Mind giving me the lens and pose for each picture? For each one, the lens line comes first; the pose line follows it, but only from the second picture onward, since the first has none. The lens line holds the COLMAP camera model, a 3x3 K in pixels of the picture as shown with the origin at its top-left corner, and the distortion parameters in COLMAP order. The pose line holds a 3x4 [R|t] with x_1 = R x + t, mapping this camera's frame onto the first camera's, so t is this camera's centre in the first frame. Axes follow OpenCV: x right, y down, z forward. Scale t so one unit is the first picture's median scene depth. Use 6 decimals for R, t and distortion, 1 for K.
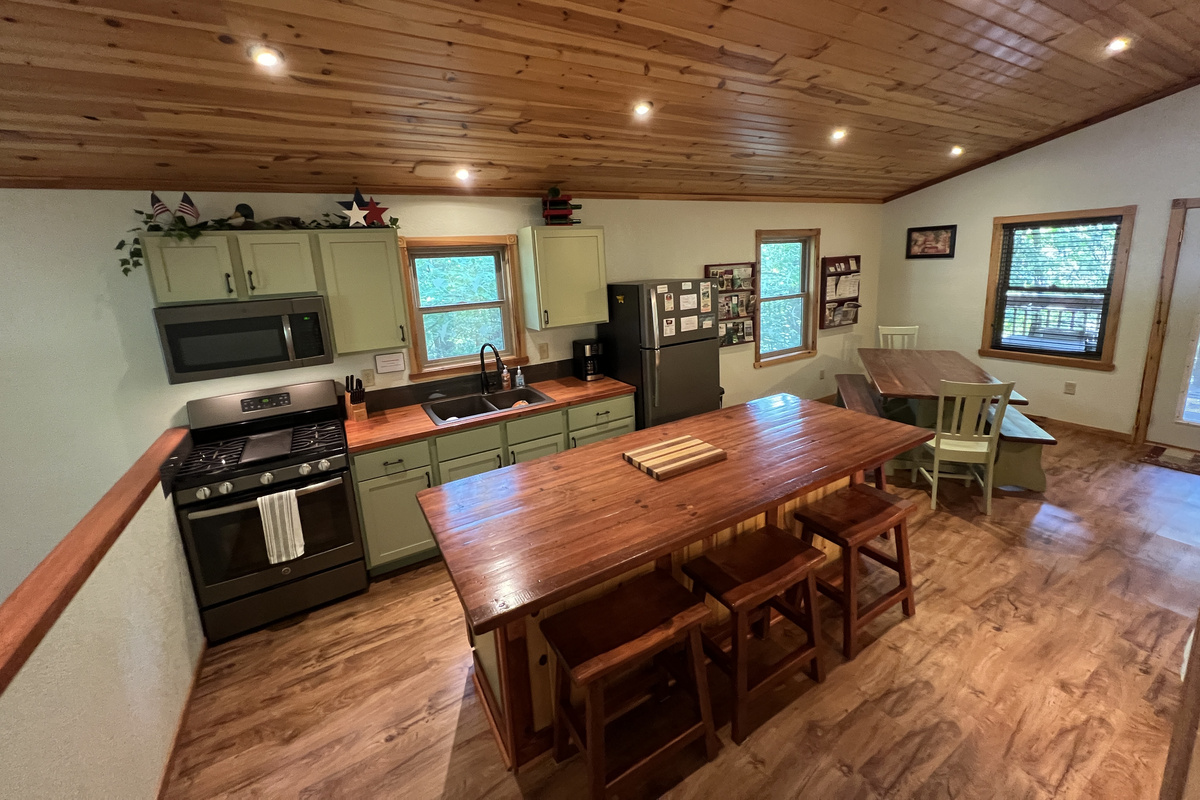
lens RADIAL K [[482.1, 0, 596.8], [0, 482.1, 353.6], [0, 0, 1]] dist [0.001000, 0.000115]
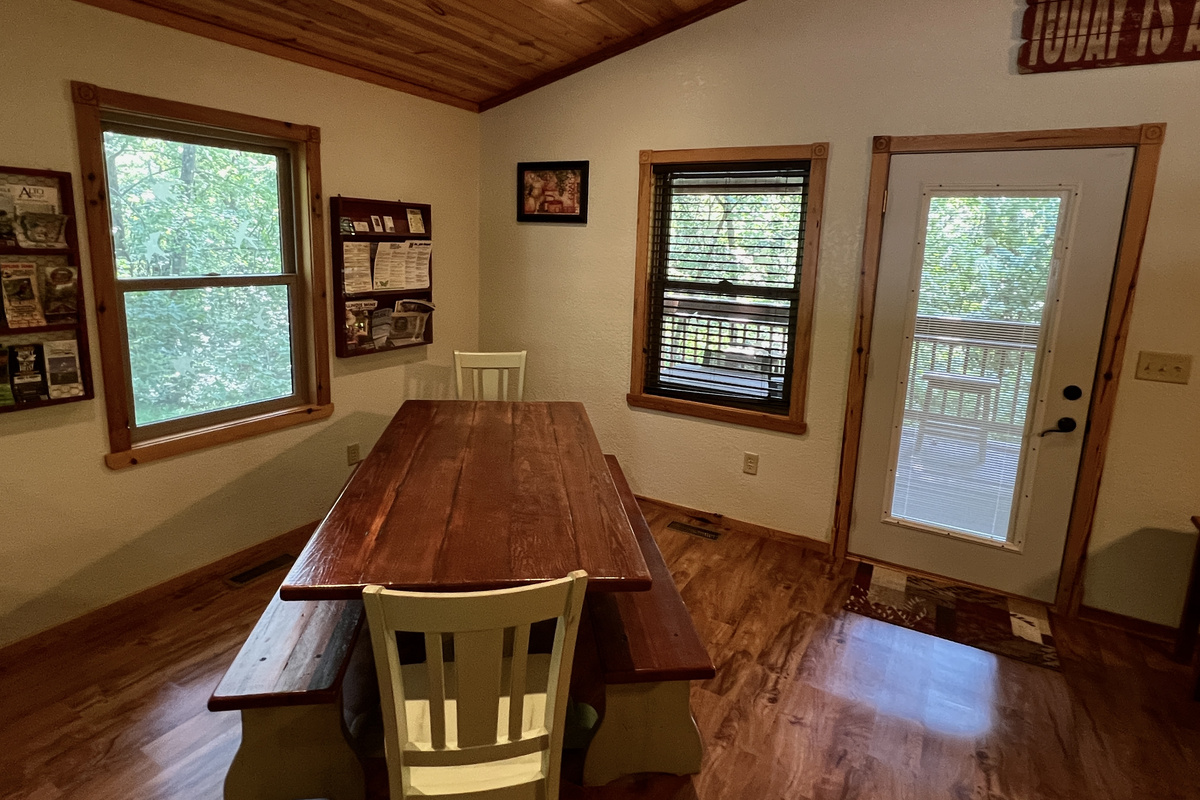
lens RADIAL K [[644.2, 0, 598.2], [0, 644.2, 354.5], [0, 0, 1]] dist [0.000675, -0.000254]
pose [[0.866444, -0.005956, 0.499238, 0.398446], [0.017713, 0.999666, -0.018815, -0.040032], [-0.498959, 0.025145, 0.866261, 0.383036]]
